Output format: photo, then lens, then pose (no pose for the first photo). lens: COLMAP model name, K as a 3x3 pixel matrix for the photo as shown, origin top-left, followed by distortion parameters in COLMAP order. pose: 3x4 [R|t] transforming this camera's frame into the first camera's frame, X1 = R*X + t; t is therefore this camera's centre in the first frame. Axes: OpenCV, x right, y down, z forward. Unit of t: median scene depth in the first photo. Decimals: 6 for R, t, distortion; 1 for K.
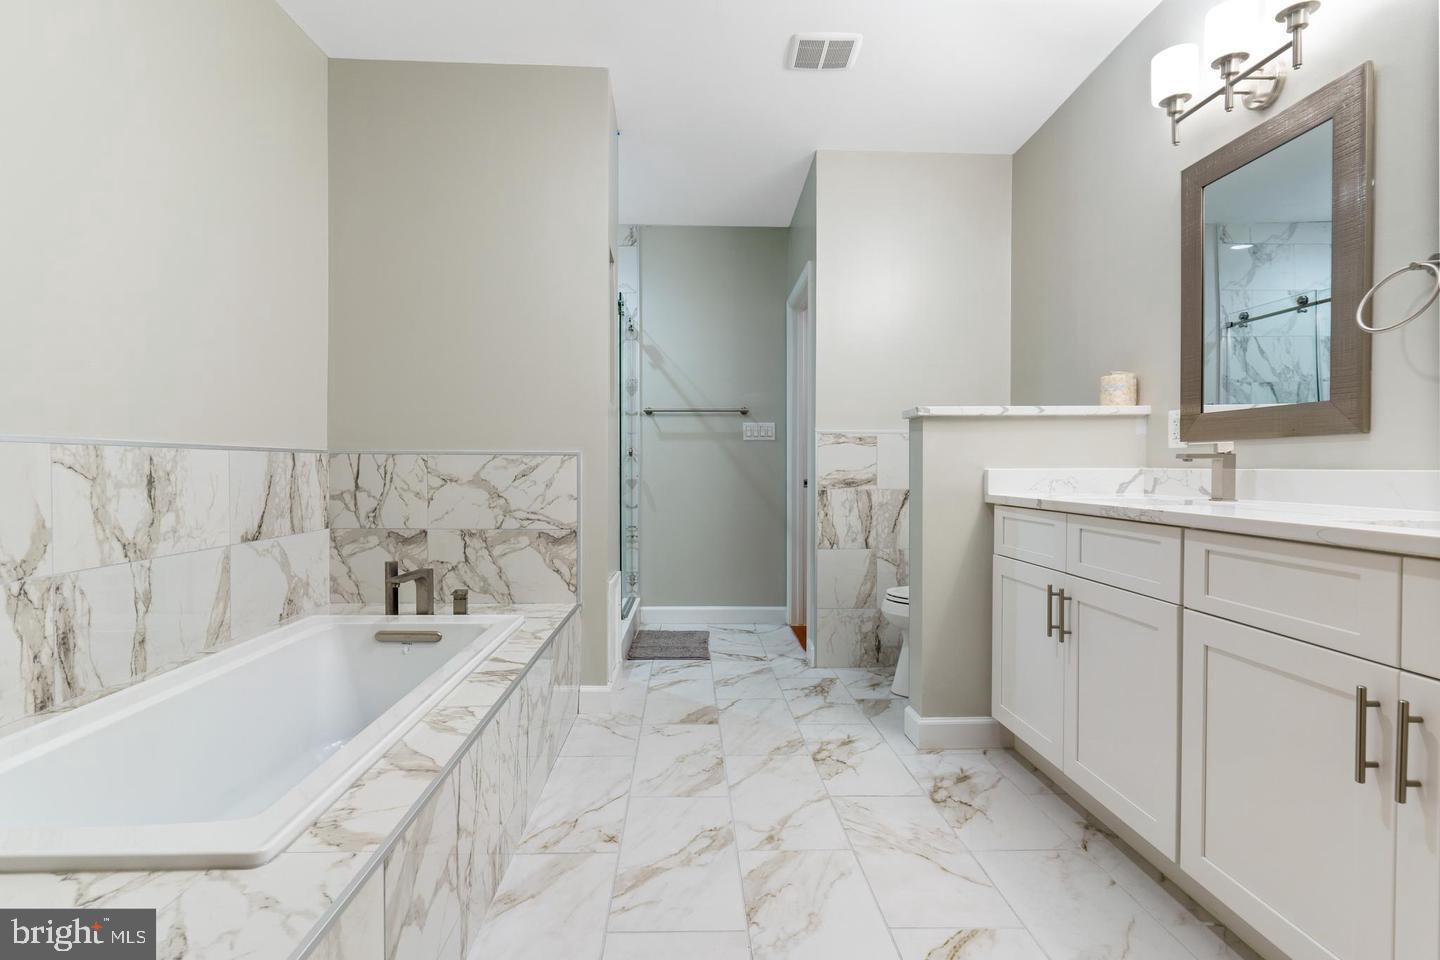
lens RADIAL K [[692.7, 0, 710.7], [0, 692.7, 479.5], [0, 0, 1]] dist [0.001315, -0.001793]
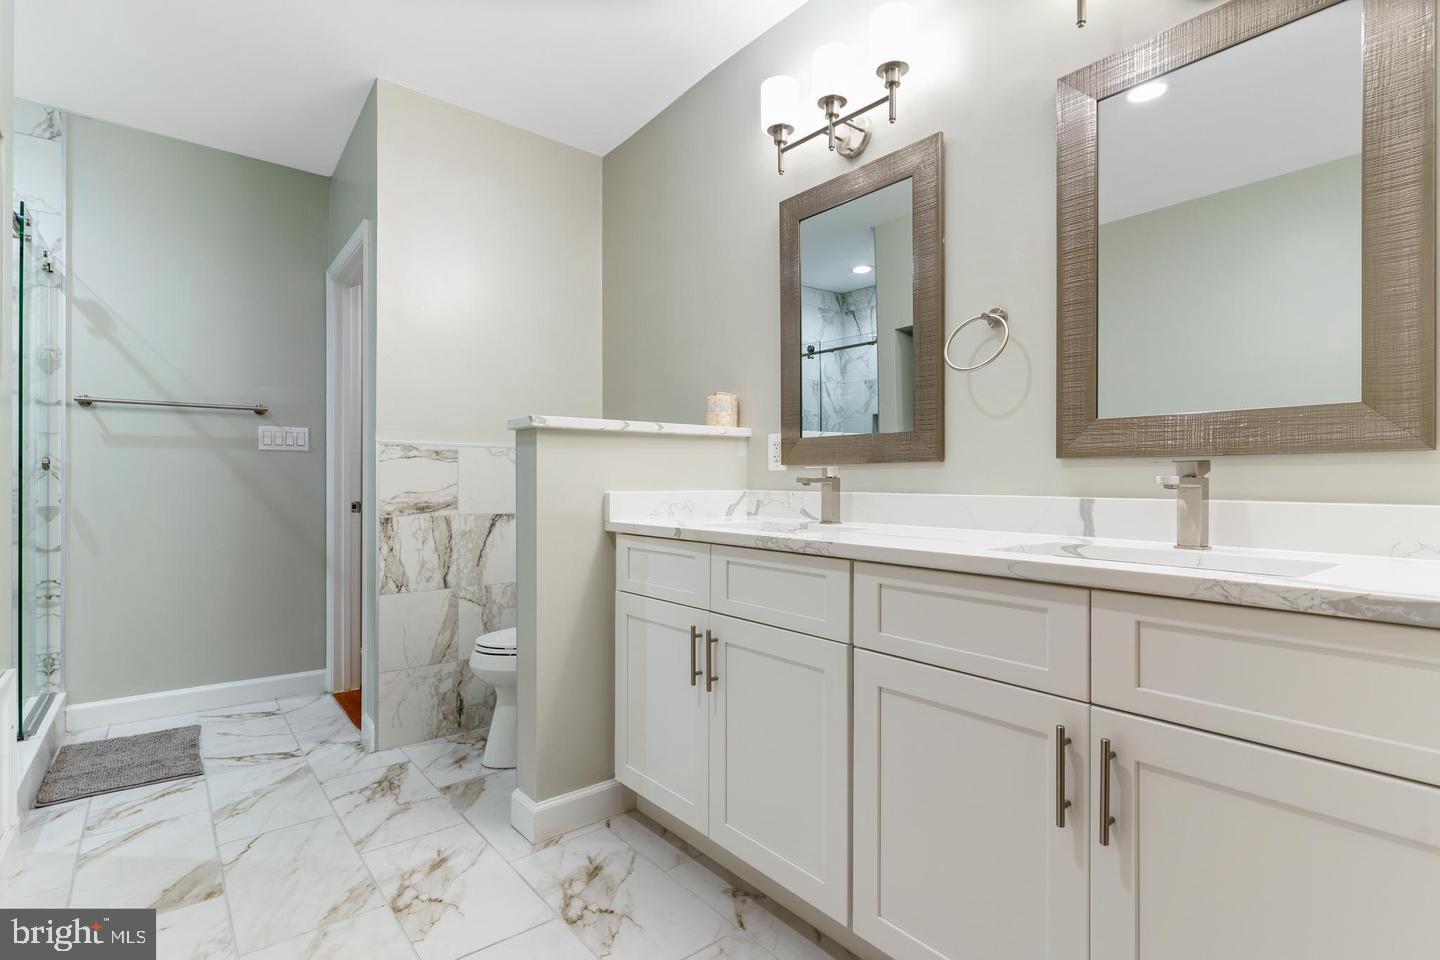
lens RADIAL K [[692.7, 0, 719.4], [0, 692.7, 480.1], [0, 0, 1]] dist [0.001315, -0.001793]
pose [[0.797524, 0.003205, 0.603278, -0.011403], [0.008719, 0.999820, -0.016838, -0.014259], [-0.603224, 0.018689, 0.797353, 0.218994]]
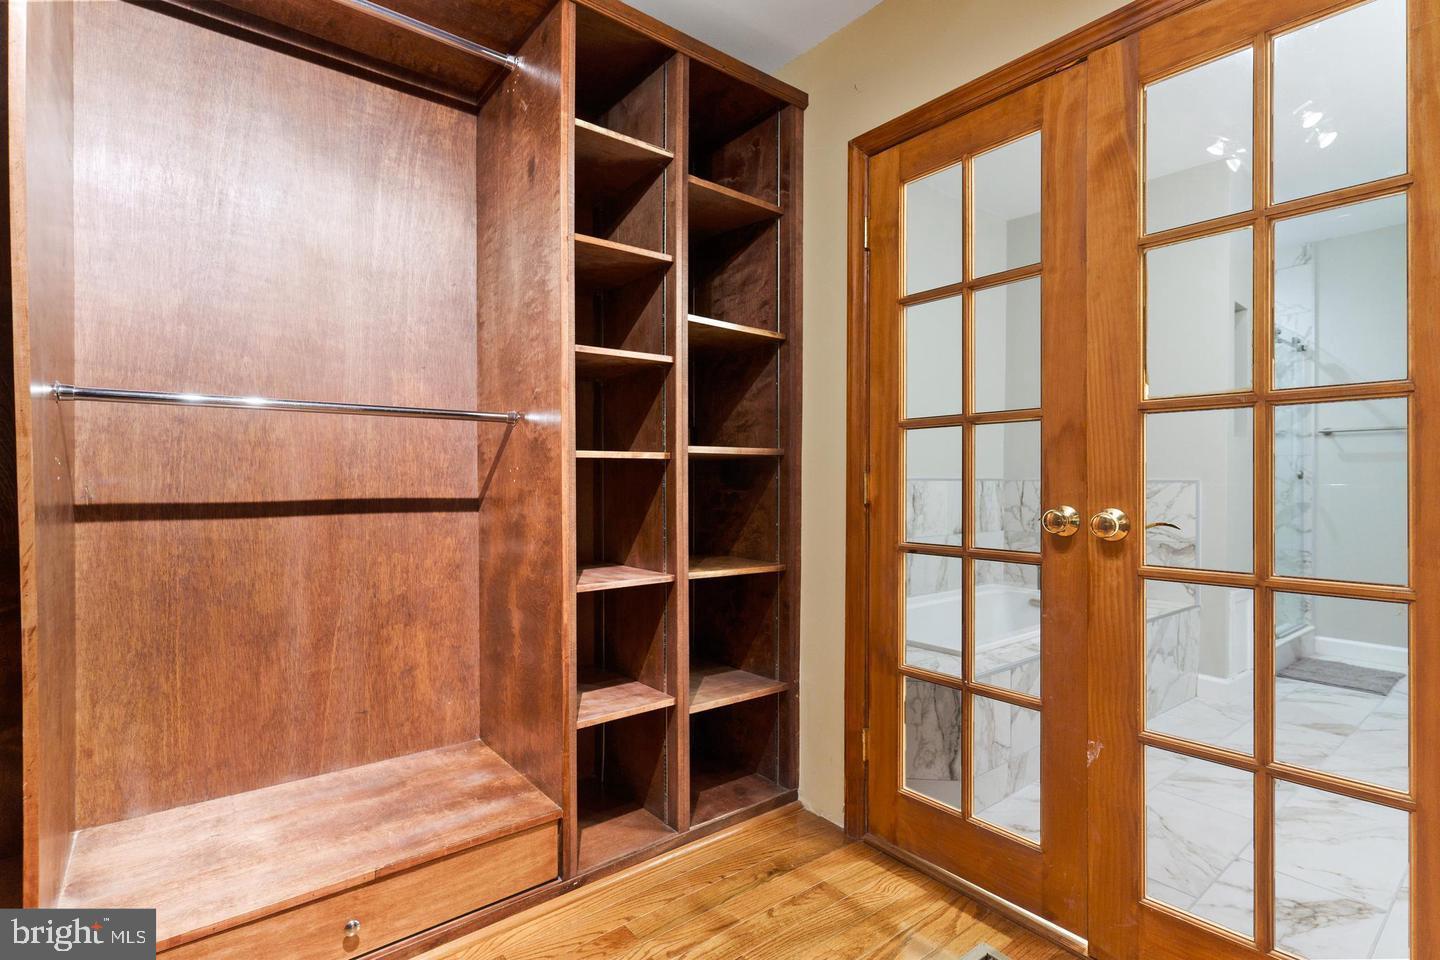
lens RADIAL K [[692.7, 0, 713.8], [0, 692.7, 484.1], [0, 0, 1]] dist [0.001315, -0.001793]
pose [[0.603654, 0.004204, -0.797235, 0.281877], [-0.017050, 0.999825, -0.007638, -0.008569], [0.797064, 0.018204, 0.603621, -0.433837]]
